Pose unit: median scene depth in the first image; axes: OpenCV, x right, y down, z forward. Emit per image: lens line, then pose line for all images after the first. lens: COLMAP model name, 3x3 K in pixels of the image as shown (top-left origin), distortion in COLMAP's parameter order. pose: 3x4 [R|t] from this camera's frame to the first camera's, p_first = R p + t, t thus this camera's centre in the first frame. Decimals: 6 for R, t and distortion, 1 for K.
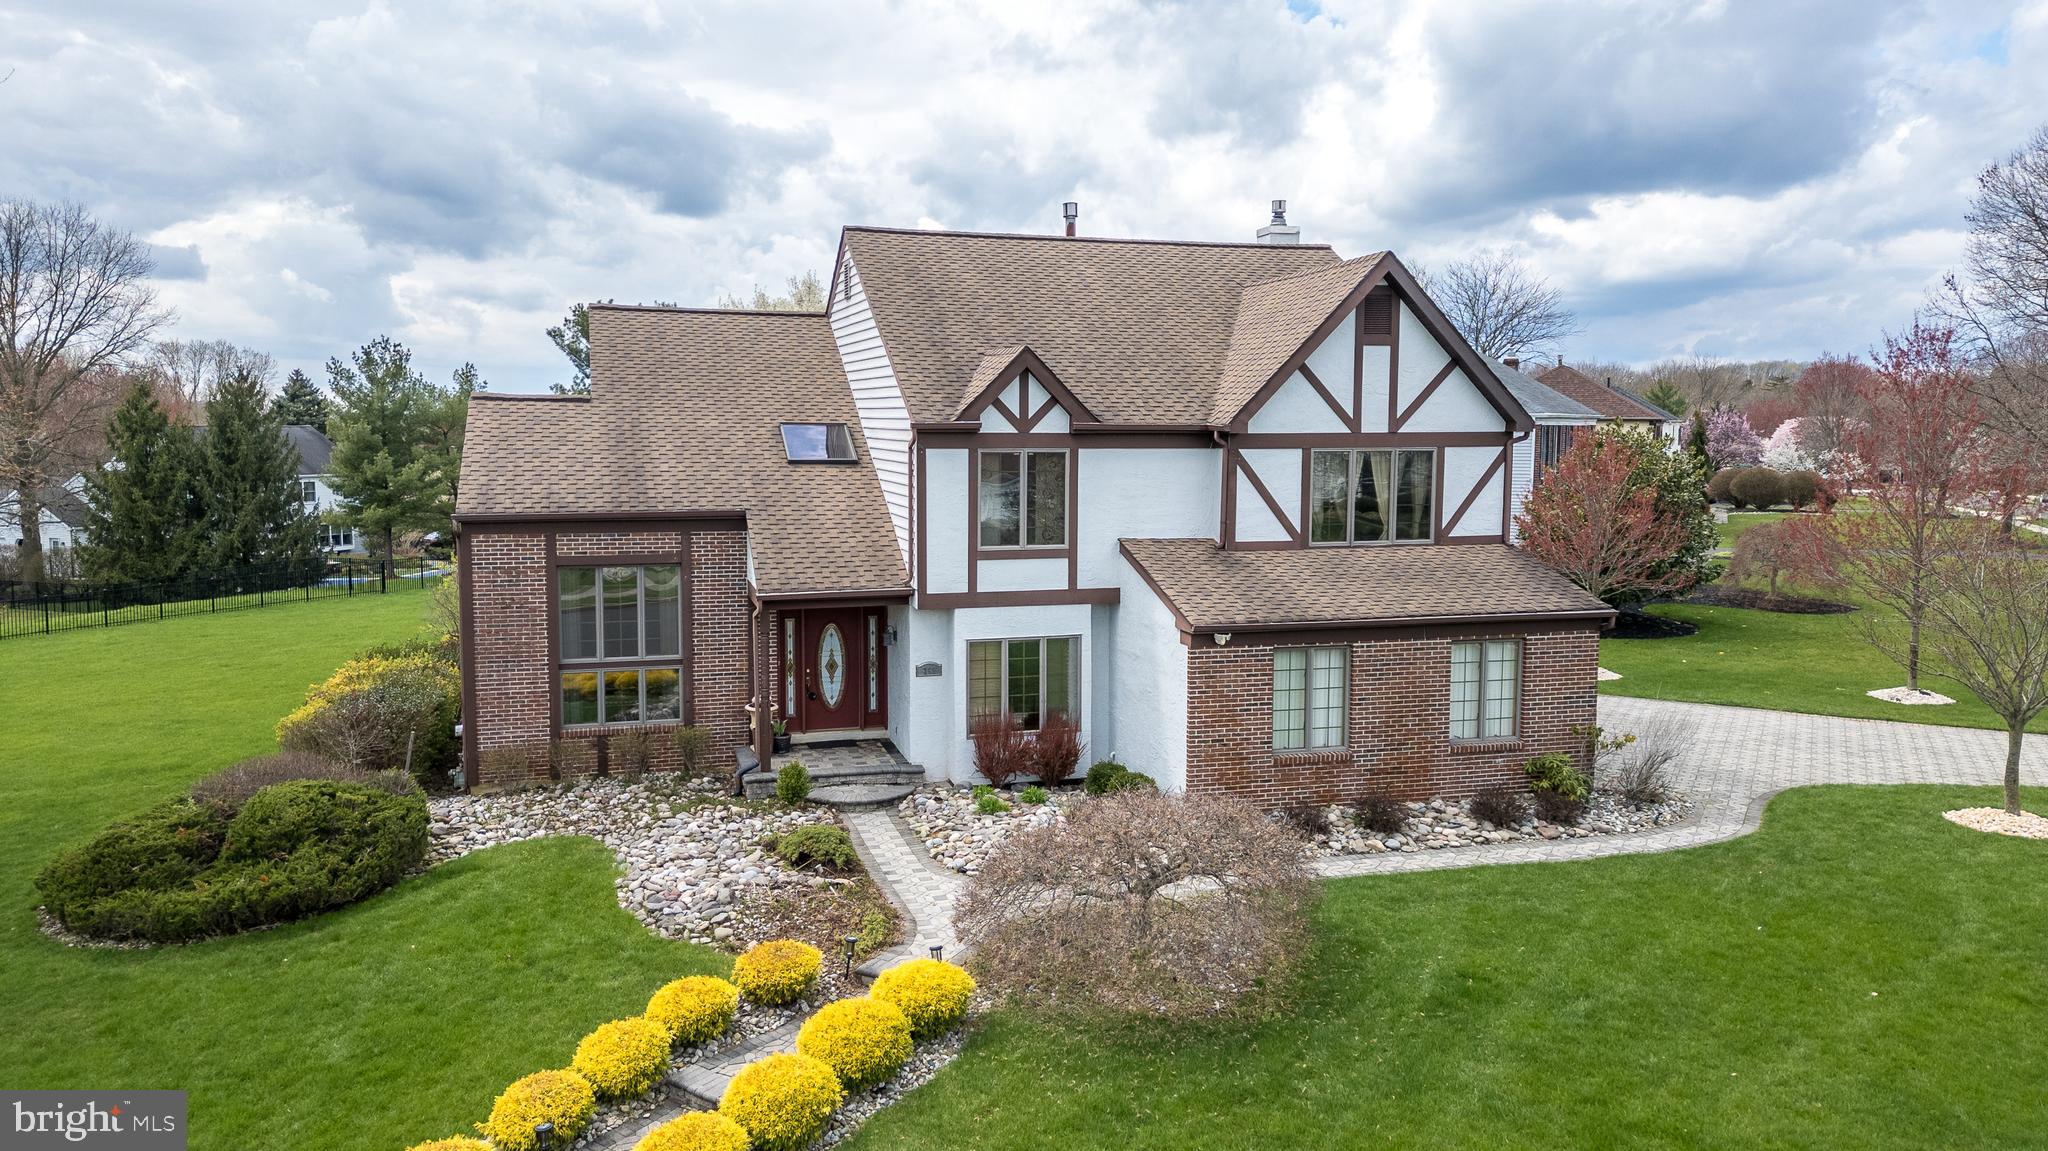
lens RADIAL K [[1411.8, 0, 1026.1], [0, 1411.8, 584.1], [0, 0, 1]] dist [0.059154, -0.039053]
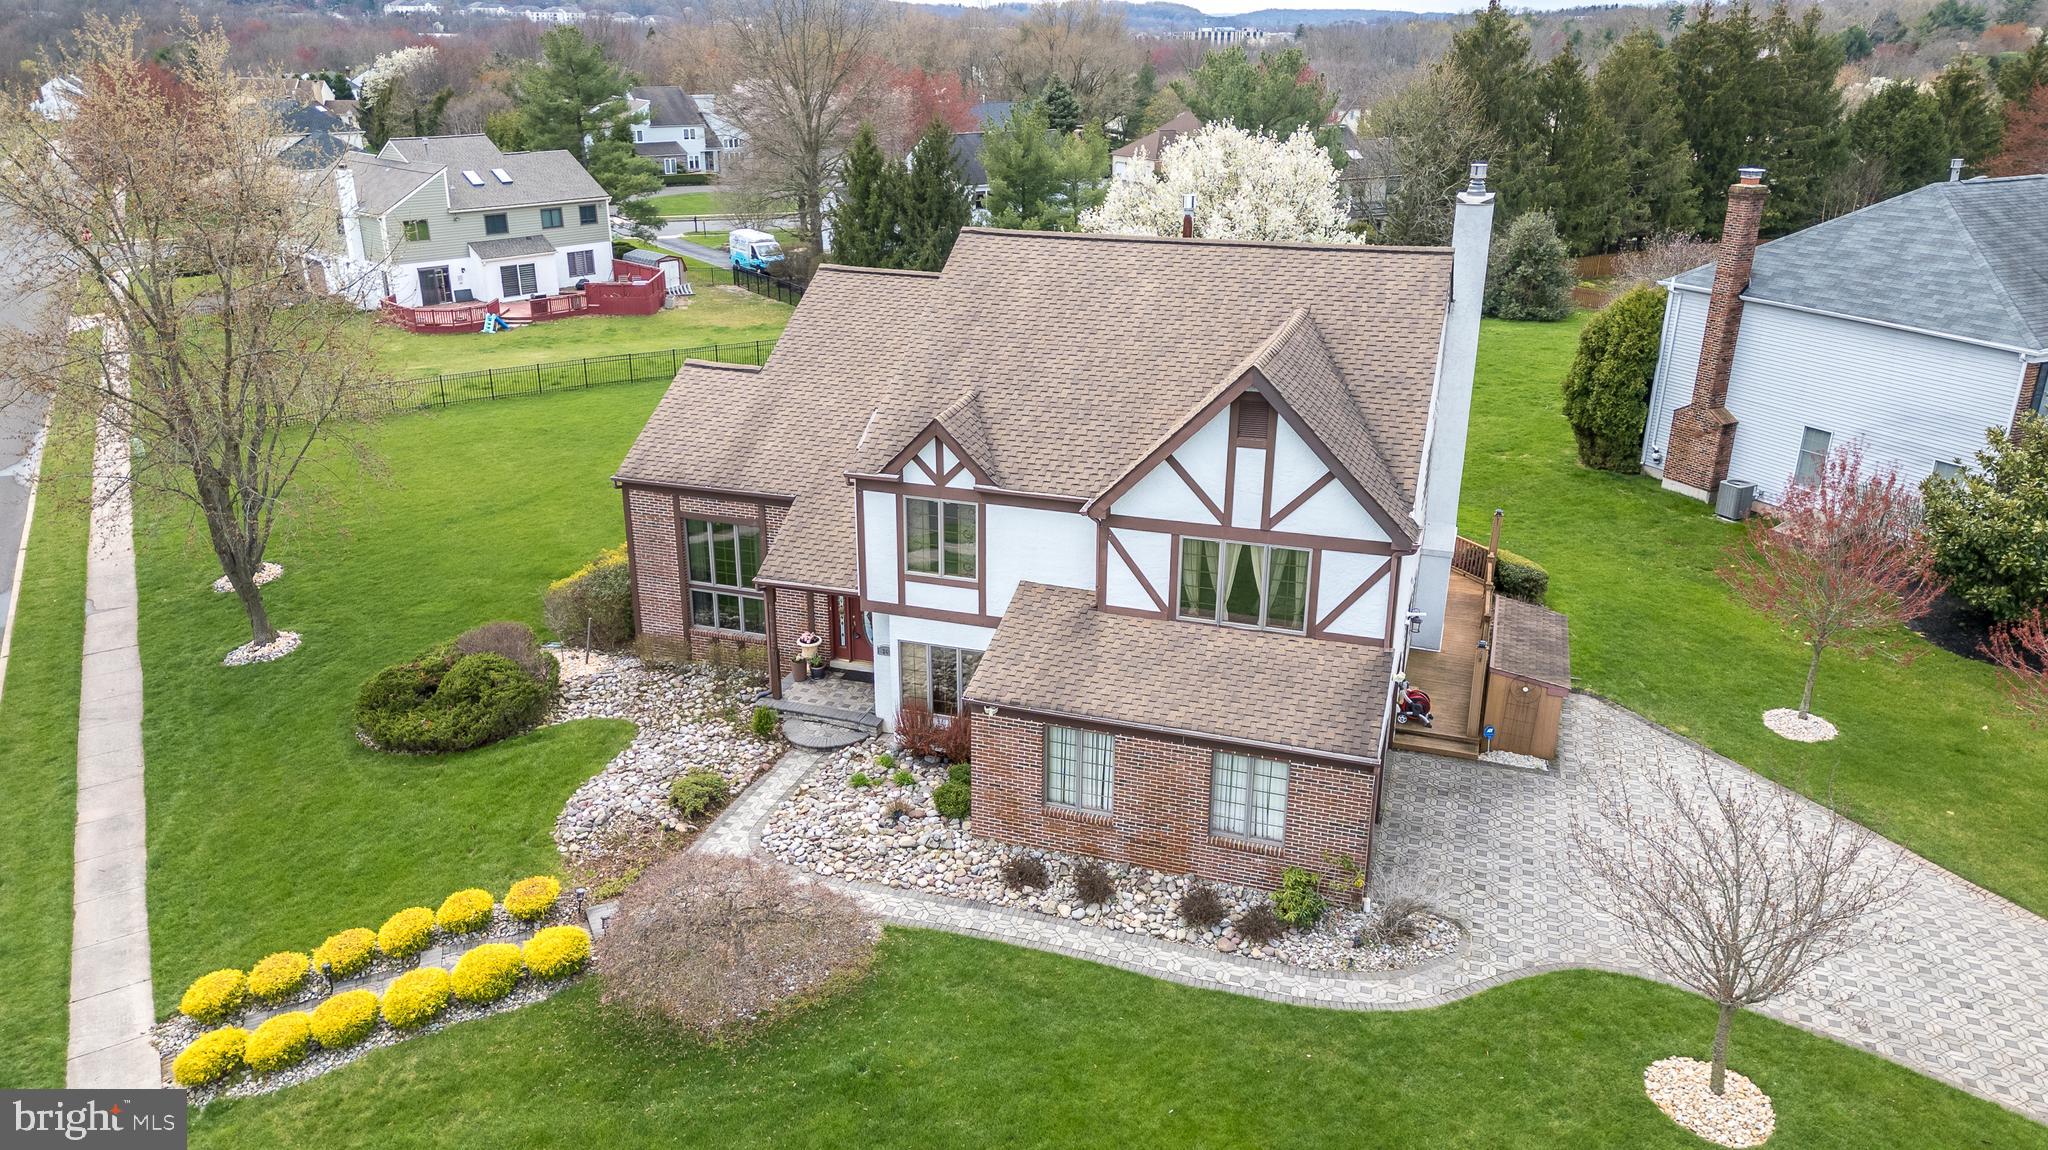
lens RADIAL K [[1411.8, 0, 1026.1], [0, 1411.8, 583.6], [0, 0, 1]] dist [0.059154, -0.039053]
pose [[0.825193, 0.206462, -0.525765, 0.687488], [-0.064703, 0.959229, 0.275125, -0.353528], [0.561132, -0.193013, 0.804908, 0.066779]]
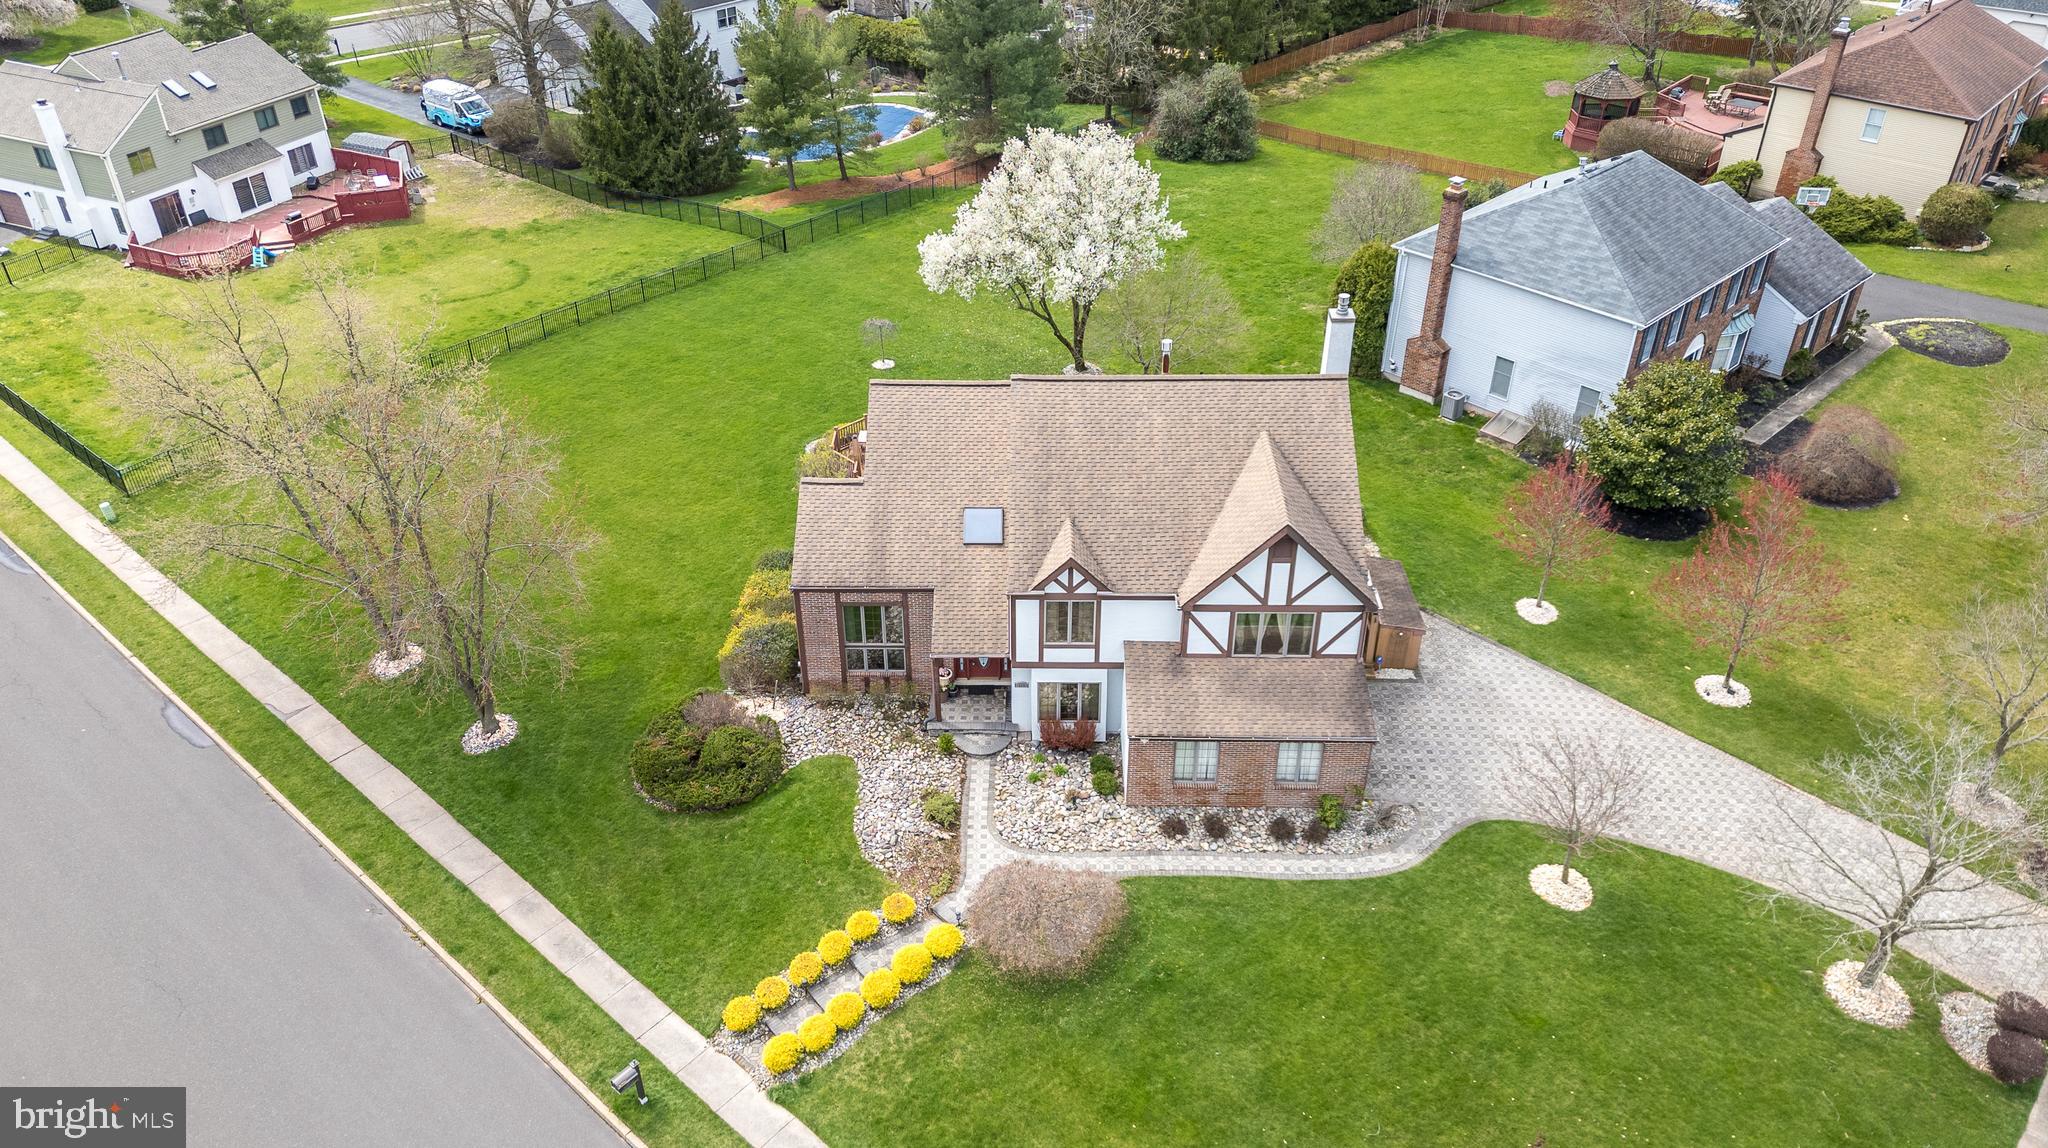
lens RADIAL K [[1420.9, 0, 1024.0], [0, 1420.9, 574.0], [0, 0, 1]] dist [0.083943, -0.083090]
pose [[0.956571, 0.158309, -0.244765, 0.381660], [-0.026259, 0.883061, 0.468523, -0.975295], [0.290314, -0.441748, 0.848868, -0.564728]]
